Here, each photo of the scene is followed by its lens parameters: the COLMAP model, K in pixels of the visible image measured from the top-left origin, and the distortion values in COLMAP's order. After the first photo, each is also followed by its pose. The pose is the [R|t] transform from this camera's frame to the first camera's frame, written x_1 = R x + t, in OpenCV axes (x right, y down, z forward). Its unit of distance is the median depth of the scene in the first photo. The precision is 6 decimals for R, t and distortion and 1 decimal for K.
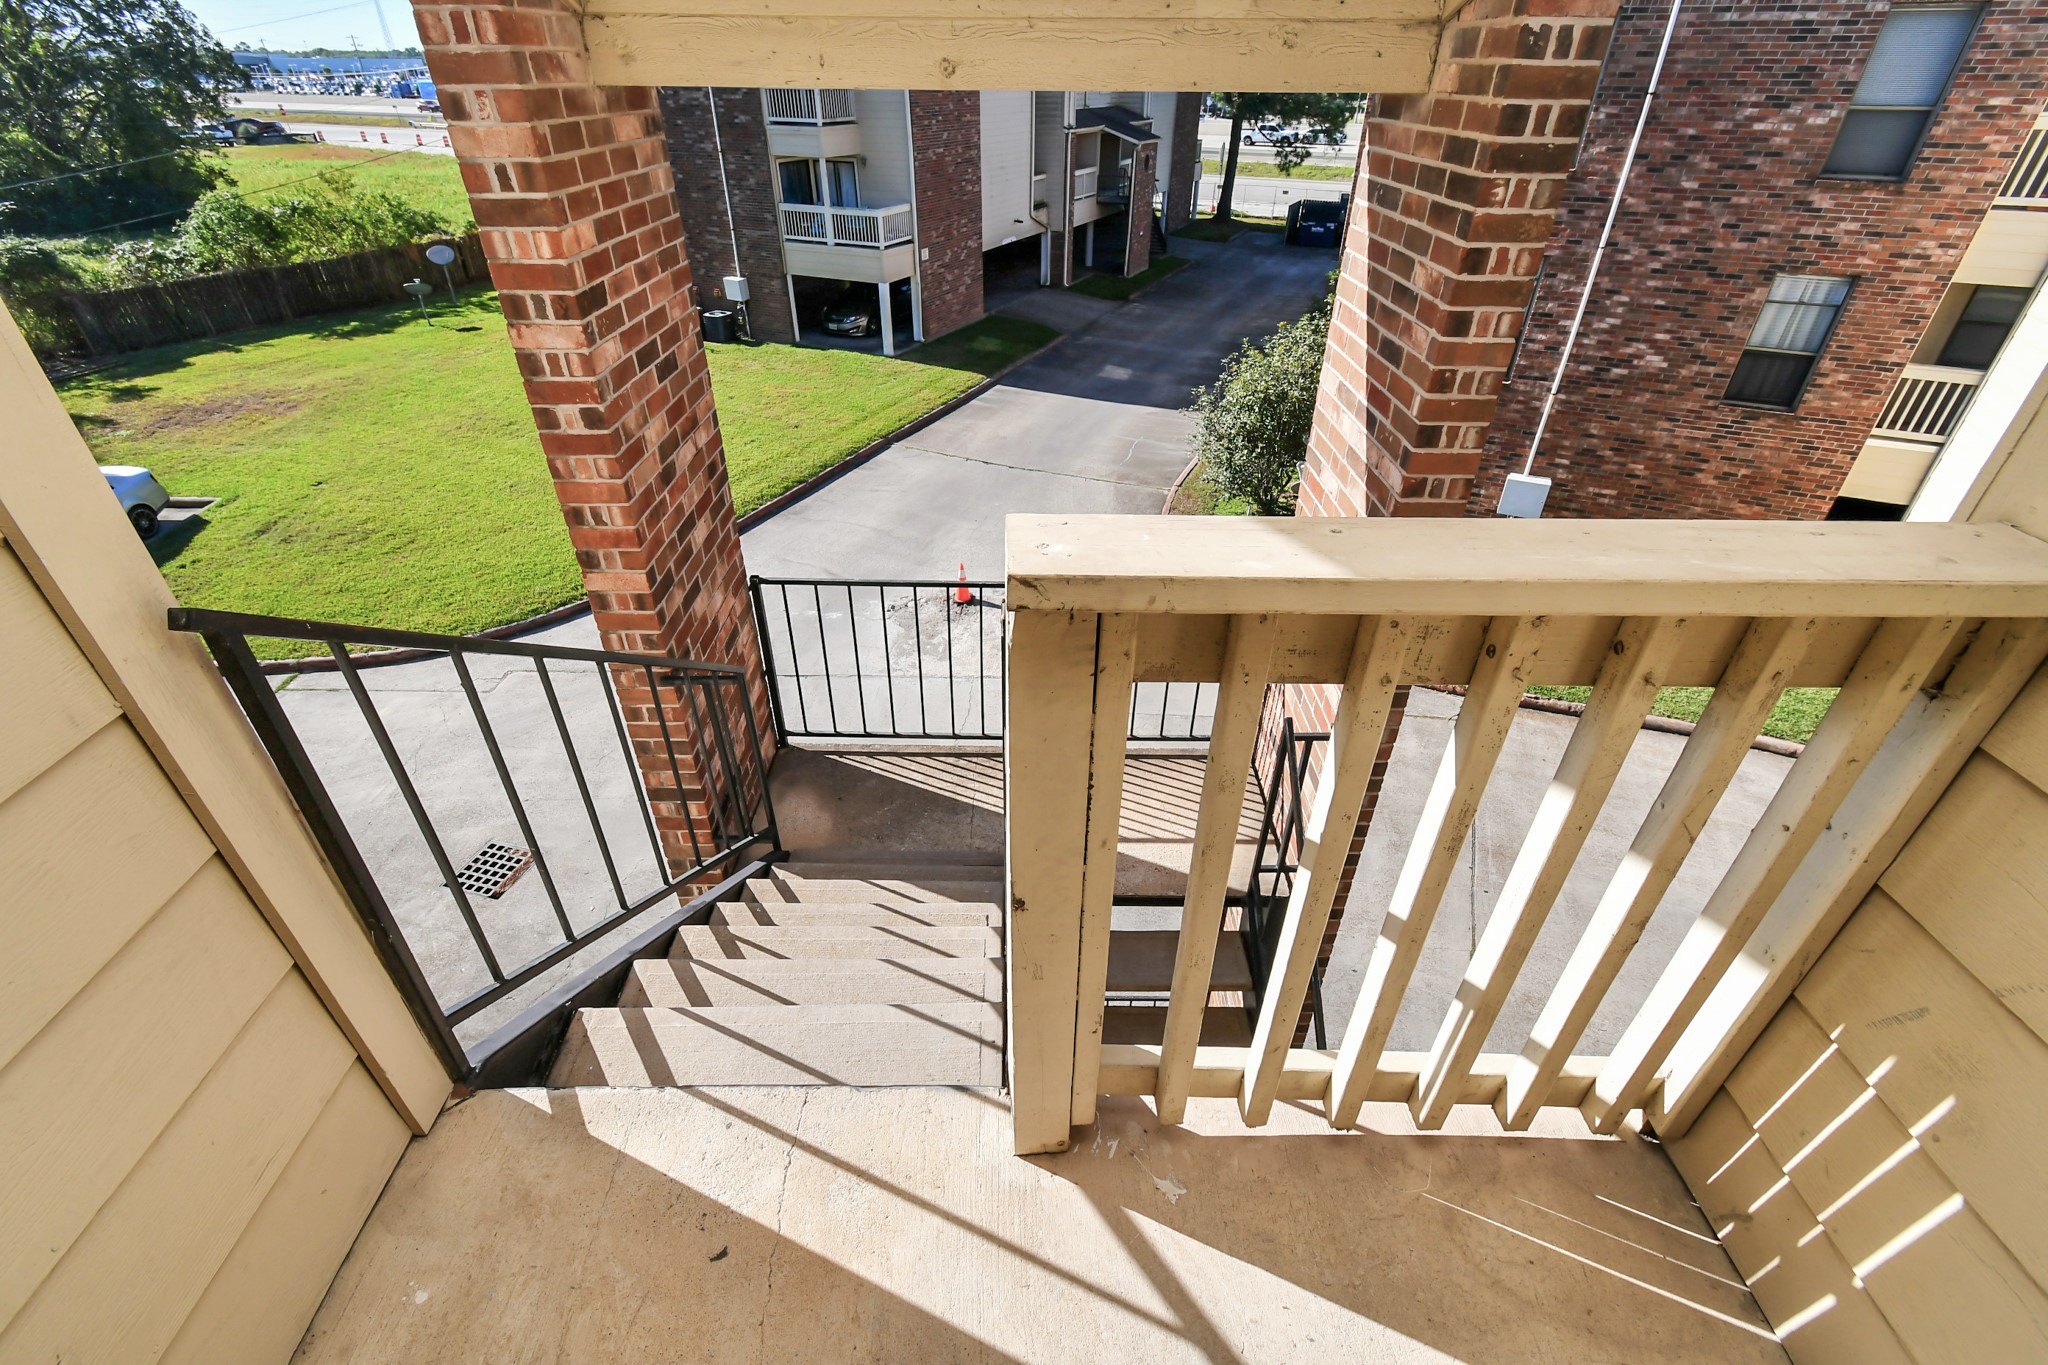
lens RADIAL K [[907.0, 0, 1024.0], [0, 907.0, 682.5], [0, 0, 1]] dist [0.001233, -0.000193]
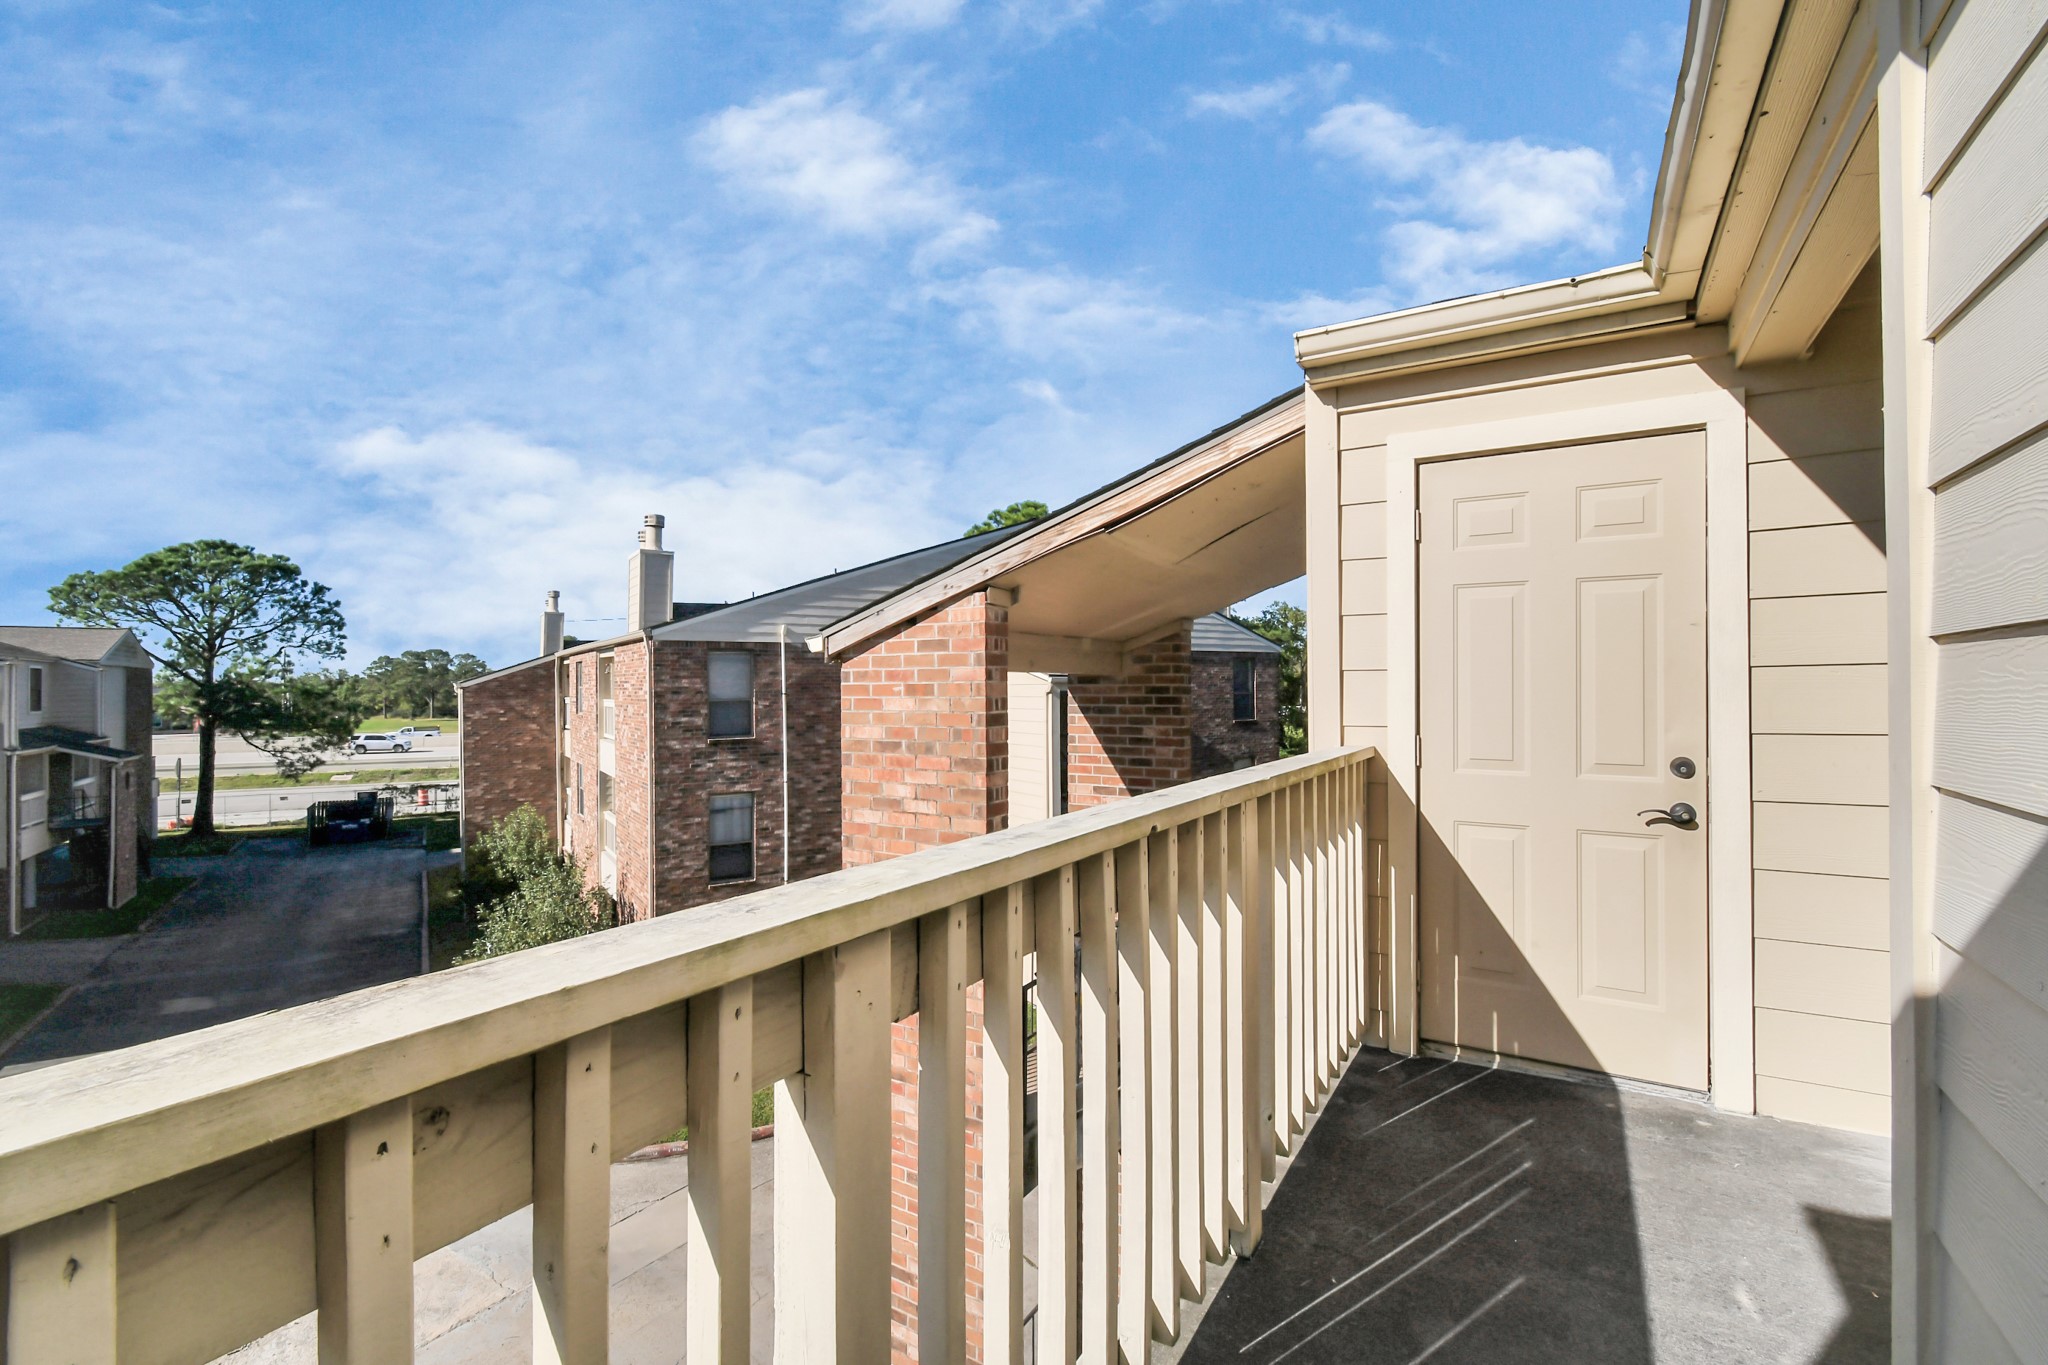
lens RADIAL K [[907.0, 0, 1024.0], [0, 907.0, 682.5], [0, 0, 1]] dist [0.001233, -0.000193]
pose [[0.518642, 0.000065, 0.854991, -0.169298], [0.484385, 0.824013, -0.293894, 0.002611], [-0.704543, 0.566571, 0.427336, 0.003919]]
